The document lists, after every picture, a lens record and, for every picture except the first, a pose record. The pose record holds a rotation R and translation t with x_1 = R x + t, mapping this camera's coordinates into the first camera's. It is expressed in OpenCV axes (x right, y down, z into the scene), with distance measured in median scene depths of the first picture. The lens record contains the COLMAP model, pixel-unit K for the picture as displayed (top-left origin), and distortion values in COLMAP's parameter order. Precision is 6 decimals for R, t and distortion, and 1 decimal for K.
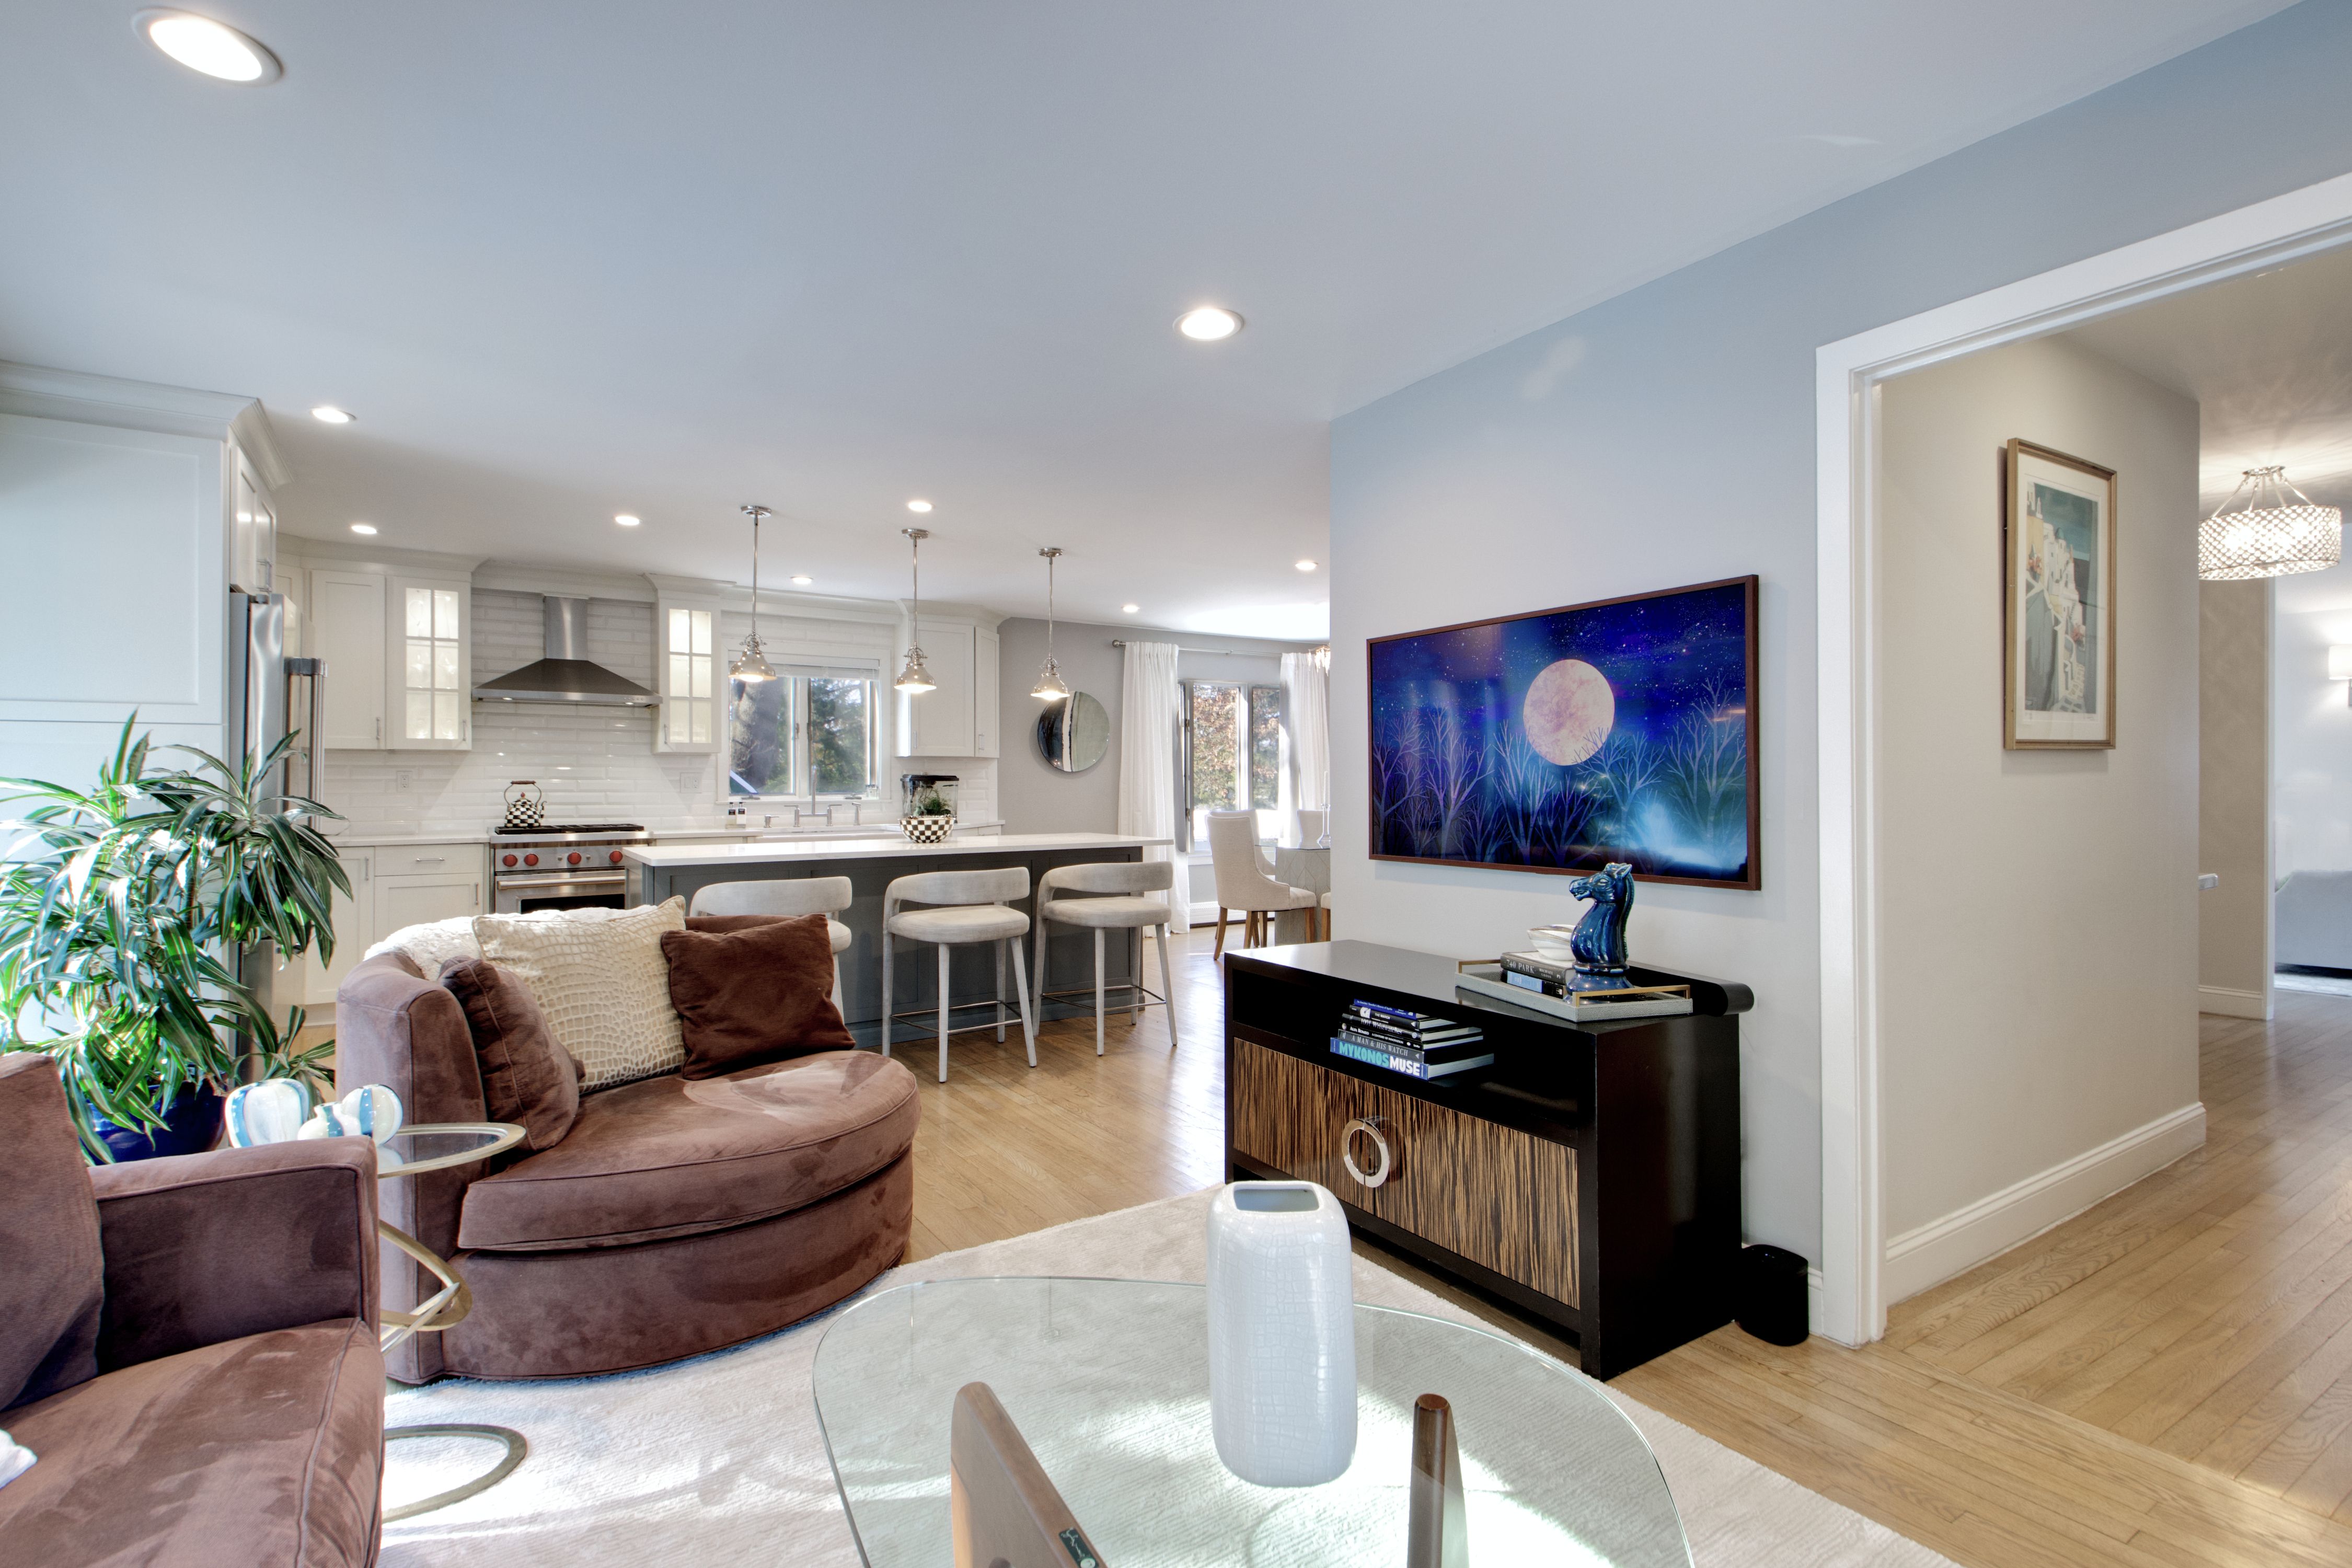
lens RADIAL K [[1090.4, 0, 1178.4], [0, 1090.4, 779.9], [0, 0, 1]] dist [0.017462, -0.001302]
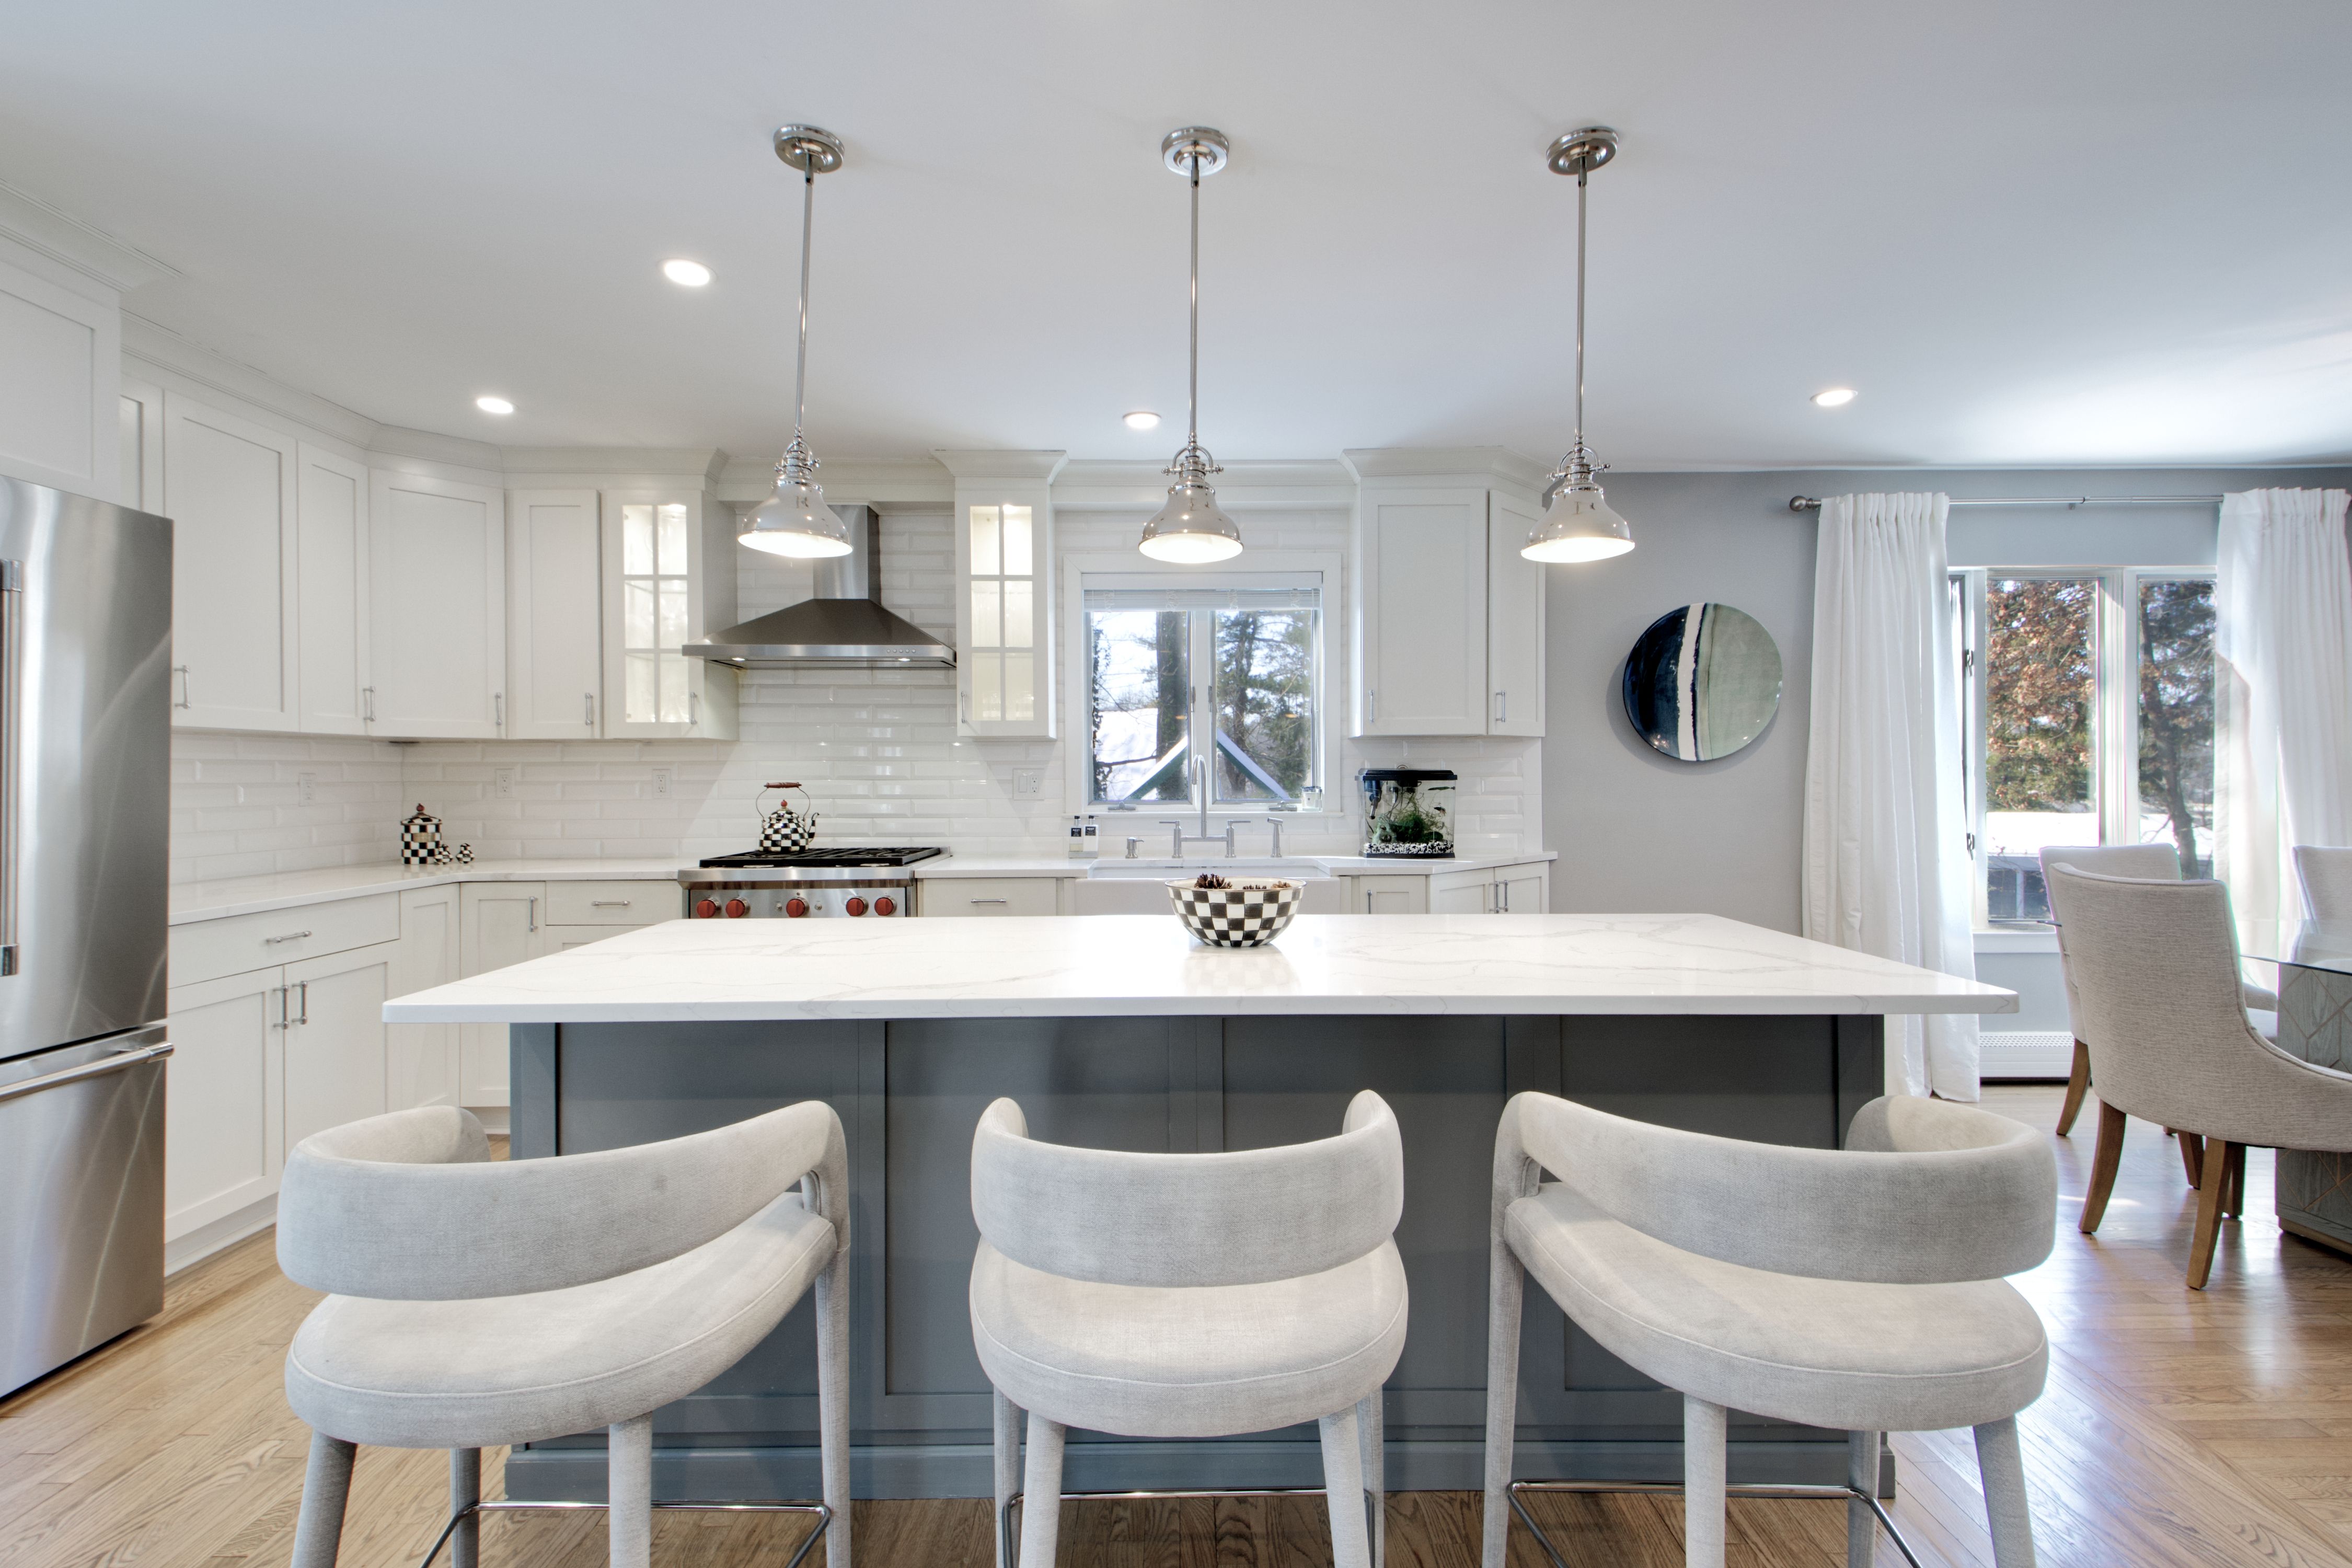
lens RADIAL K [[1090.4, 0, 1173.1], [0, 1090.4, 780.6], [0, 0, 1]] dist [0.017462, -0.001302]
pose [[0.836152, -0.000367, -0.548497, -0.026053], [0.004982, 0.999964, 0.006926, -0.003578], [0.548475, -0.008524, 0.836124, 0.532054]]
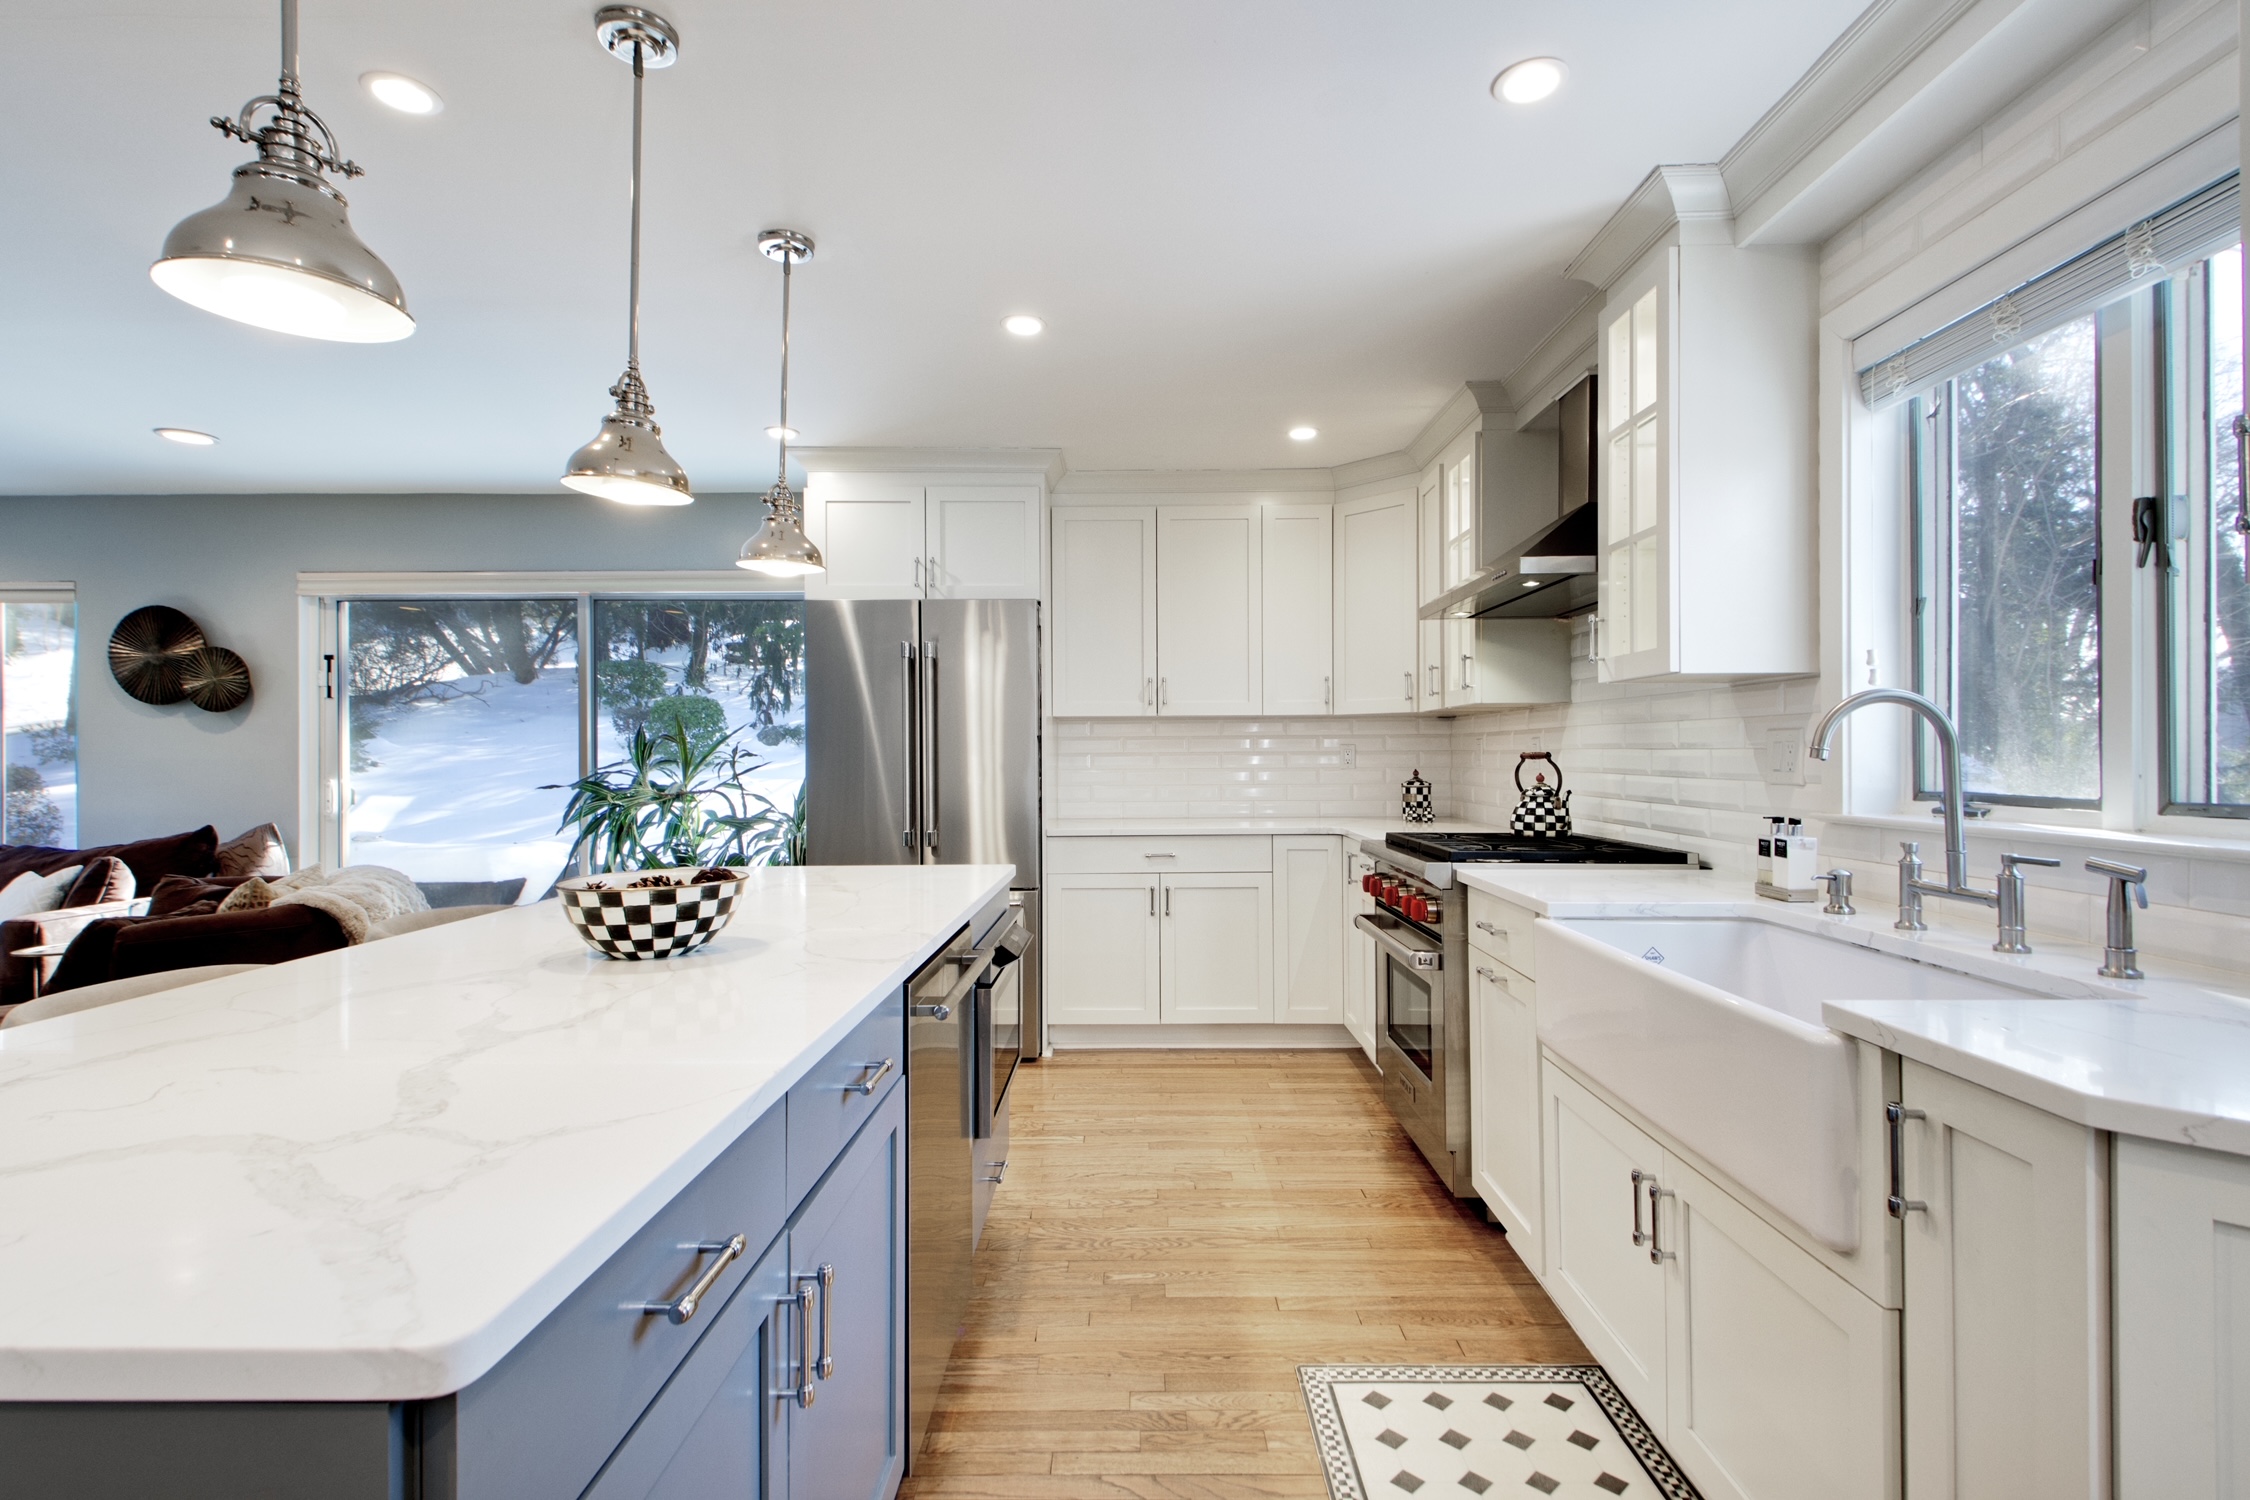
lens RADIAL K [[1043.1, 0, 1118.2], [0, 1043.1, 752.6], [0, 0, 1]] dist [0.017462, -0.001302]
pose [[-0.562757, 0.003019, -0.826617, -0.039682], [0.007682, 0.999969, -0.001578, 0.000002], [0.826587, -0.007238, -0.562762, 1.048426]]
